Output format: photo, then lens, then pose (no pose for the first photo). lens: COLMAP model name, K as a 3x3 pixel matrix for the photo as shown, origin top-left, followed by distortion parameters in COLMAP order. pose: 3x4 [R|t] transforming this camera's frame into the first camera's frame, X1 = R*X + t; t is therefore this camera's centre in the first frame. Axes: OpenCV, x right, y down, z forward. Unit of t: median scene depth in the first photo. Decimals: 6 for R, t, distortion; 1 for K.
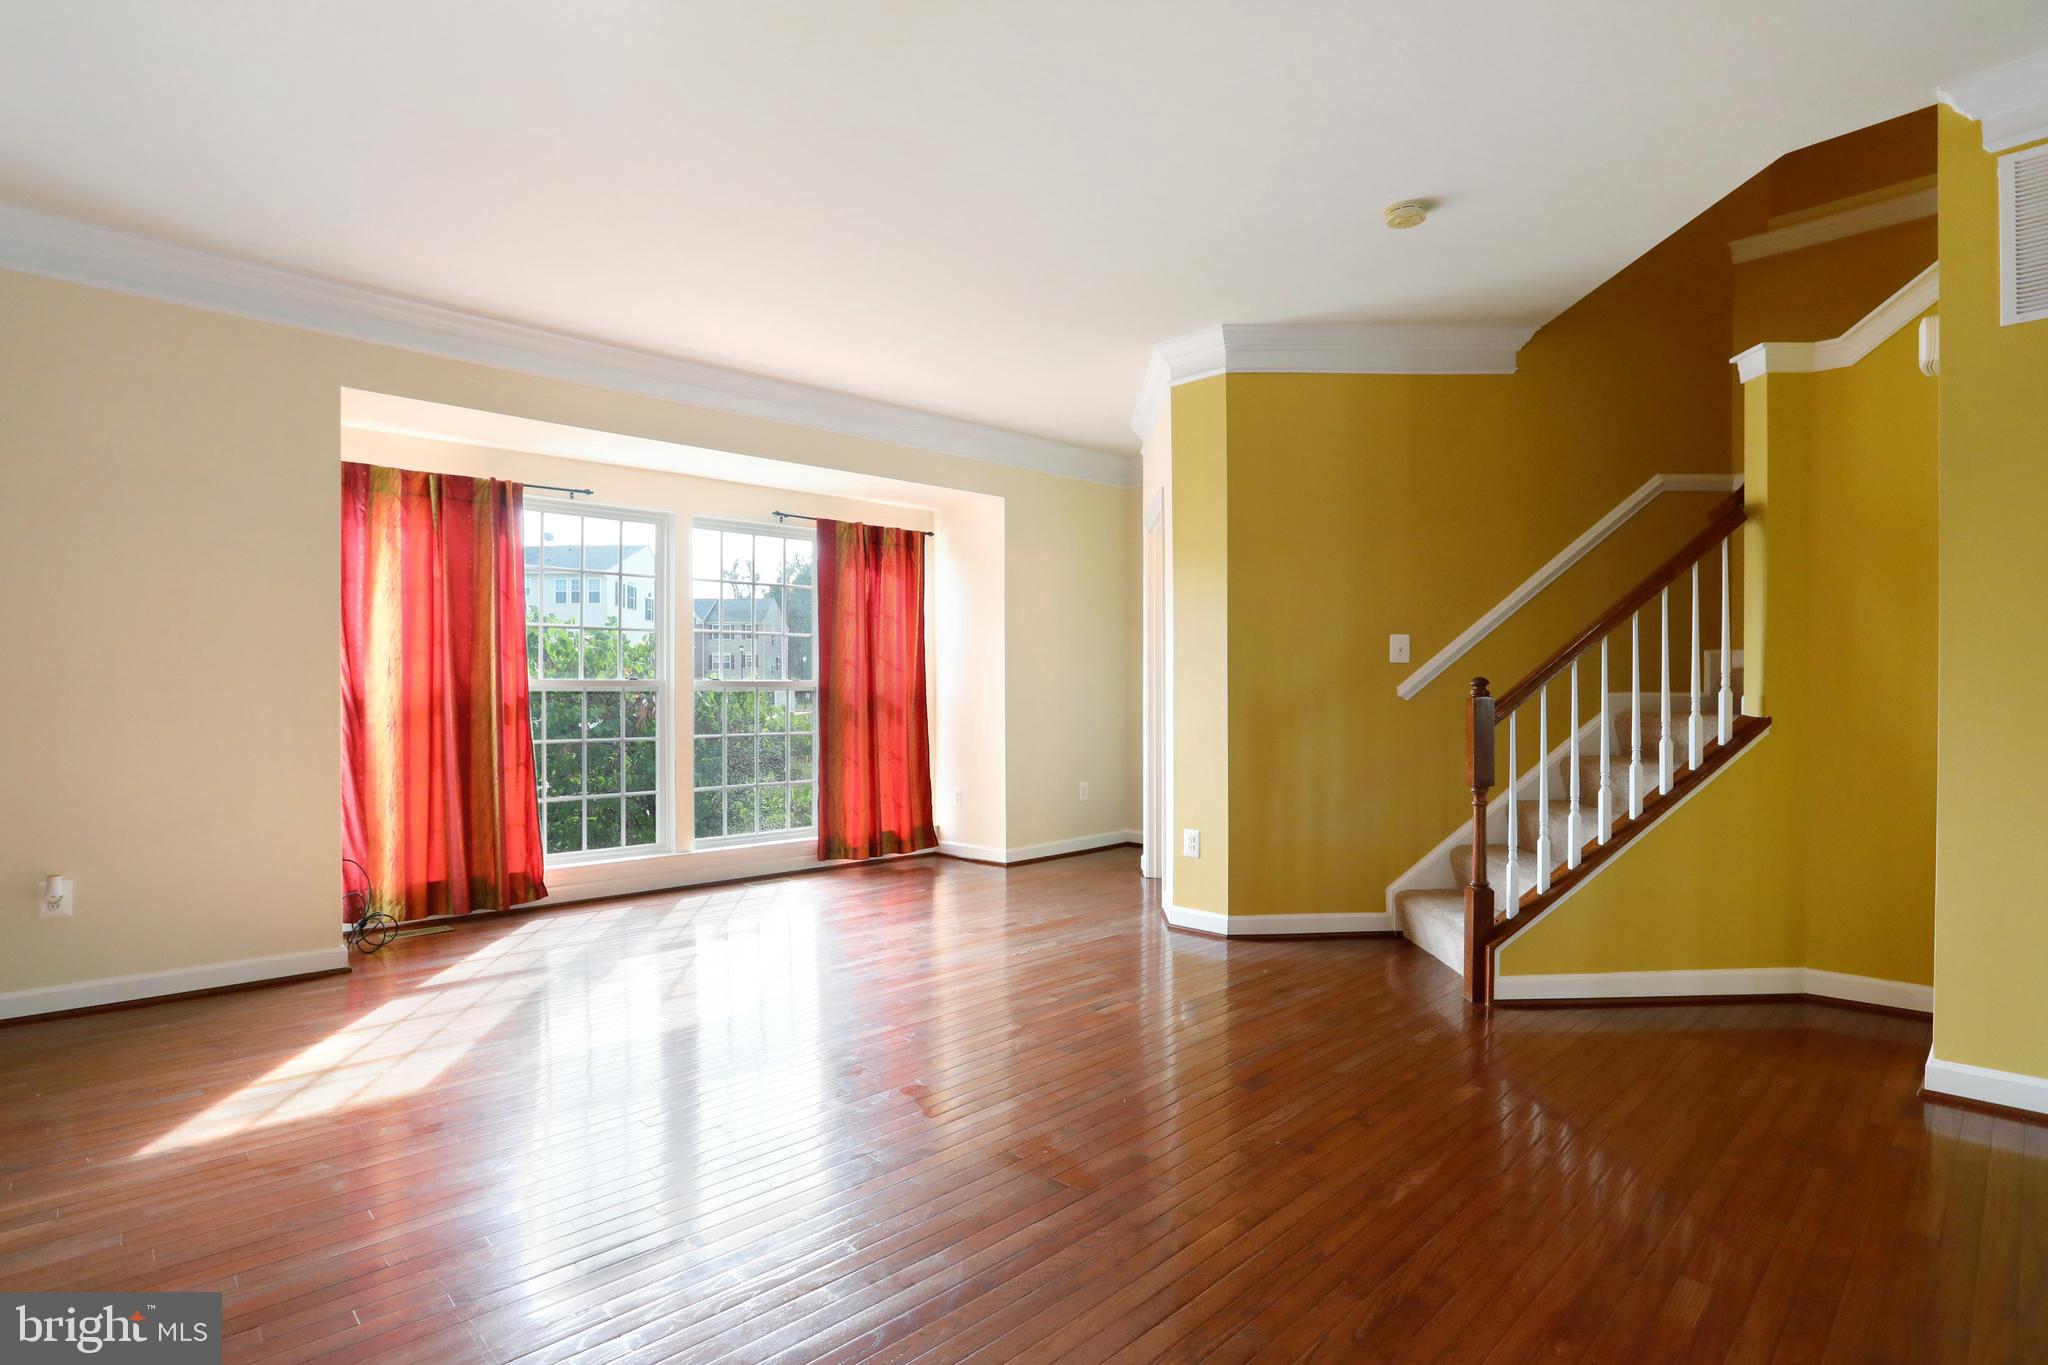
lens RADIAL K [[1047.0, 0, 1019.7], [0, 1047.0, 691.0], [0, 0, 1]] dist [-0.004890, -0.000202]
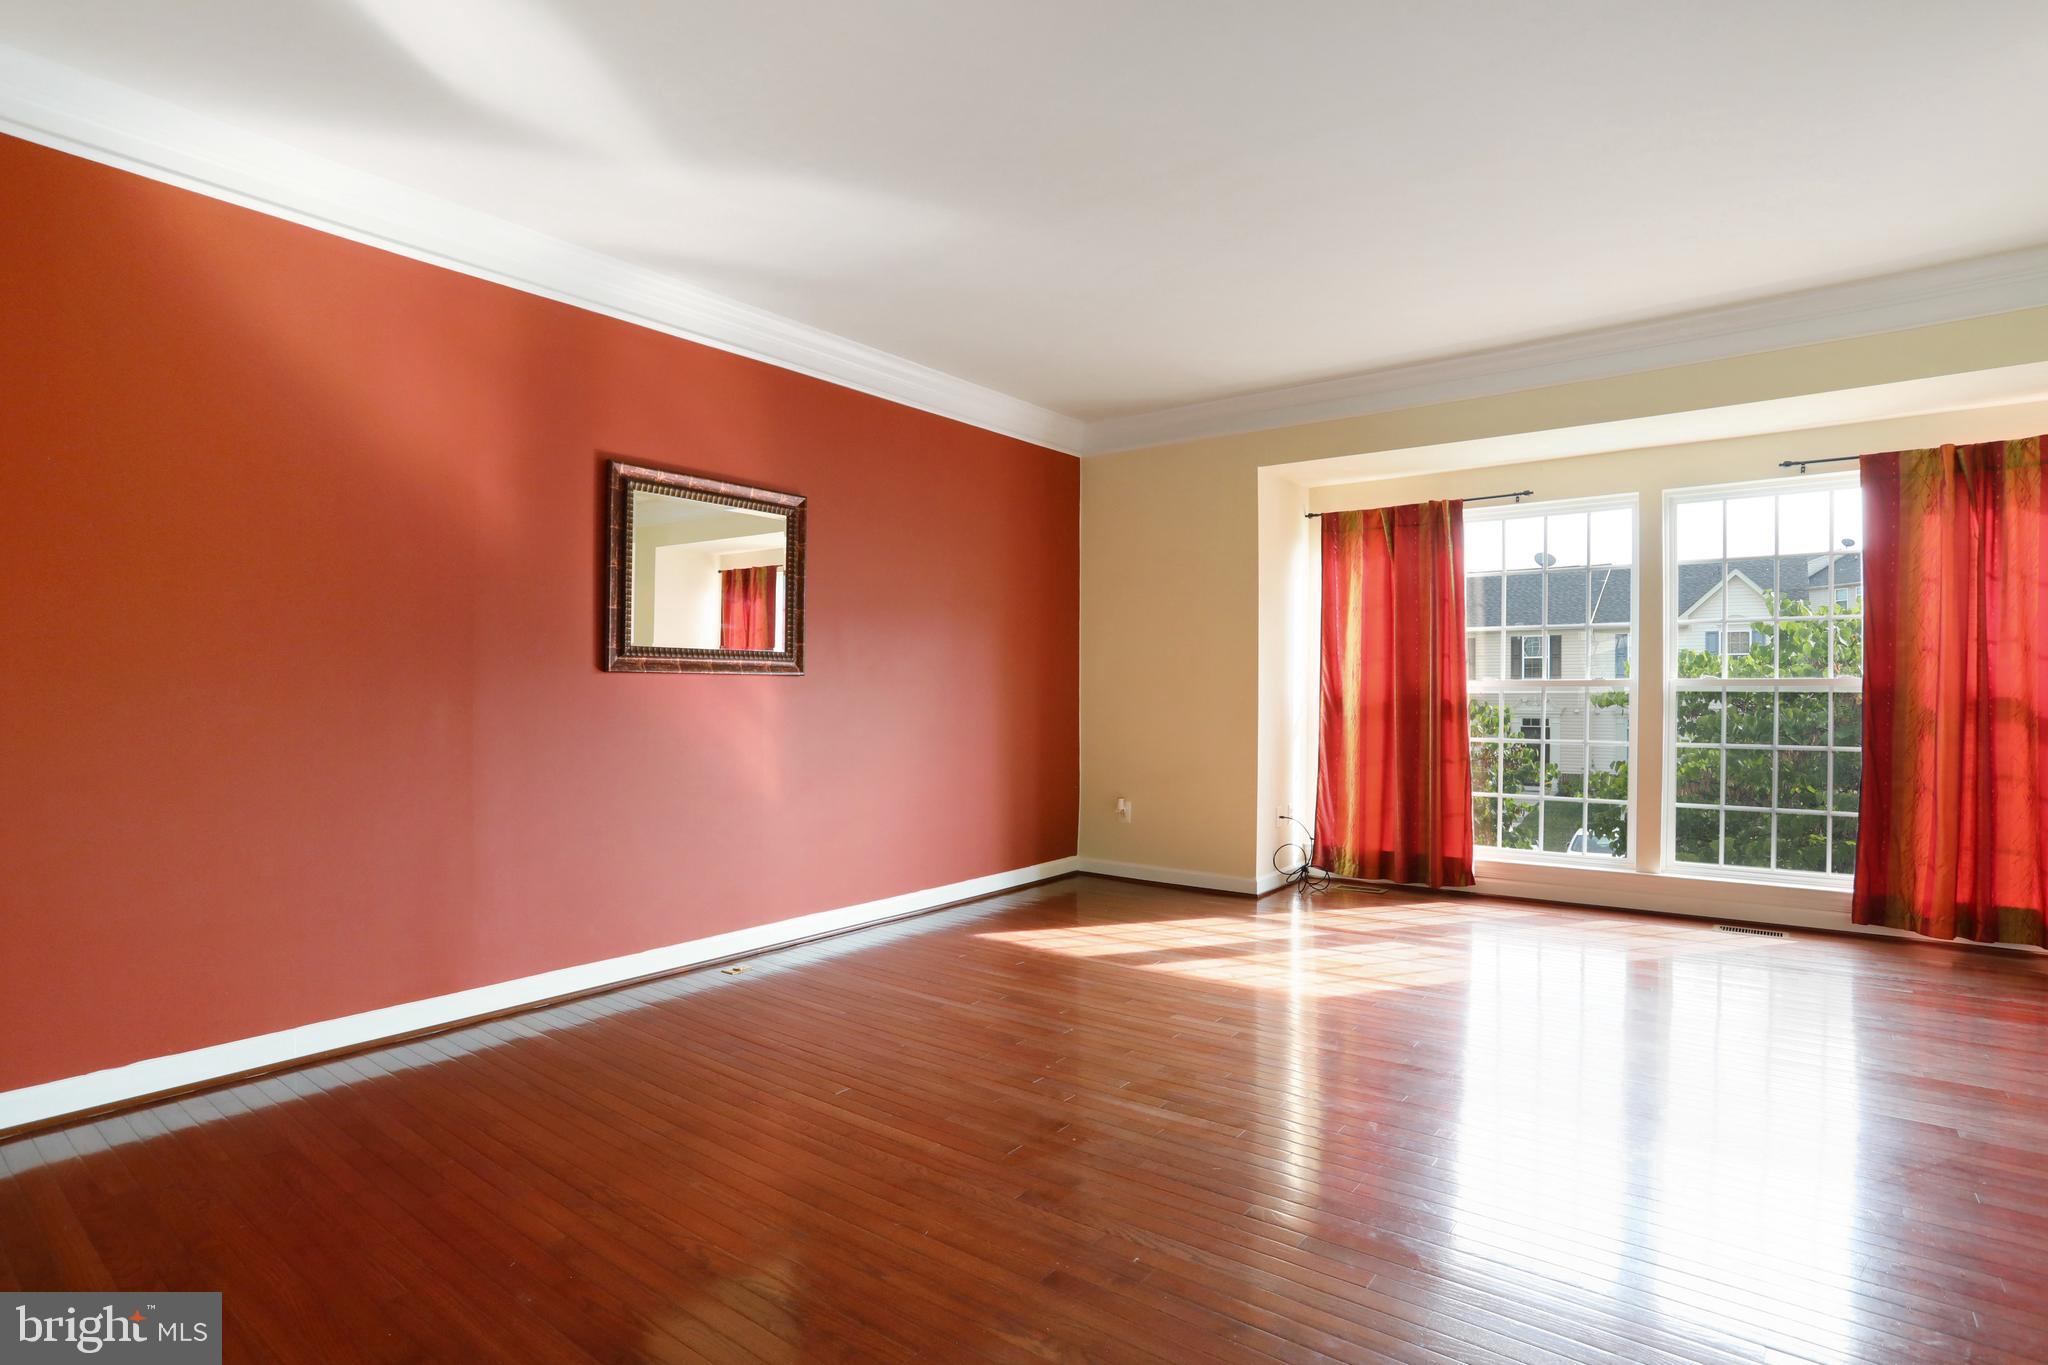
lens RADIAL K [[1022.2, 0, 1027.2], [0, 1022.2, 684.6], [0, 0, 1]] dist [-0.029727, 0.000675]
pose [[0.181438, -0.004144, -0.983394, 0.456710], [-0.000651, 0.999990, -0.004334, -0.001376], [0.983402, 0.001427, 0.181434, 0.350934]]
